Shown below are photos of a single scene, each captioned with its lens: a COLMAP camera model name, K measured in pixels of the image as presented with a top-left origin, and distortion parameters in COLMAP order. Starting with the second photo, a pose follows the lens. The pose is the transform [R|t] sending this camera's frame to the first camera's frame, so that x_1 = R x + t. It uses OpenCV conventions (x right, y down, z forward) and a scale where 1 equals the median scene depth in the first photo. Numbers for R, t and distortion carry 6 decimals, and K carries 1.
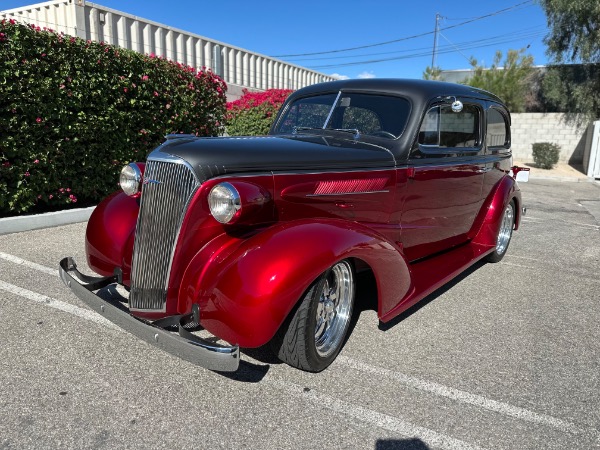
lens RADIAL K [[430.5, 0, 299.1], [0, 430.5, 233.3], [0, 0, 1]] dist [0.000518, -0.012313]
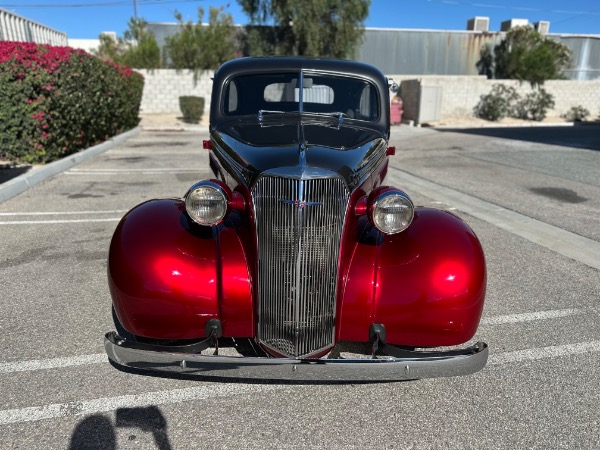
lens RADIAL K [[430.5, 0, 299.7], [0, 430.5, 228.9], [0, 0, 1]] dist [0.000518, -0.012313]
pose [[0.758122, -0.217940, 0.614617, -0.435460], [0.158577, 0.975822, 0.150418, -0.096792], [-0.632539, -0.016571, 0.774352, 0.192234]]
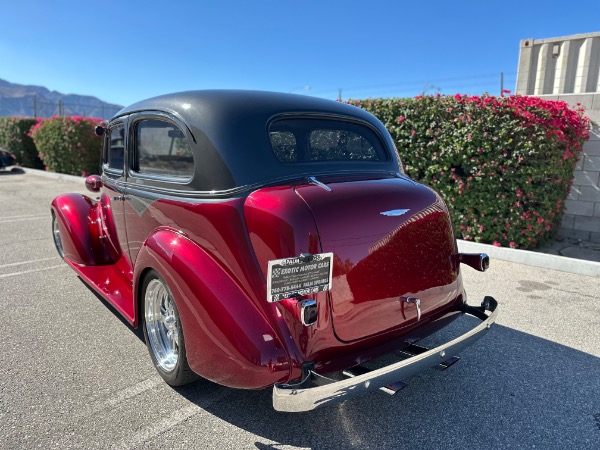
lens RADIAL K [[430.5, 0, 299.5], [0, 430.5, 226.1], [0, 0, 1]] dist [0.000518, -0.012313]
pose [[-0.223401, 0.119740, -0.967344, 0.983998], [-0.259211, 0.949392, 0.177380, -0.288963], [0.939629, 0.290373, -0.181057, 1.294189]]
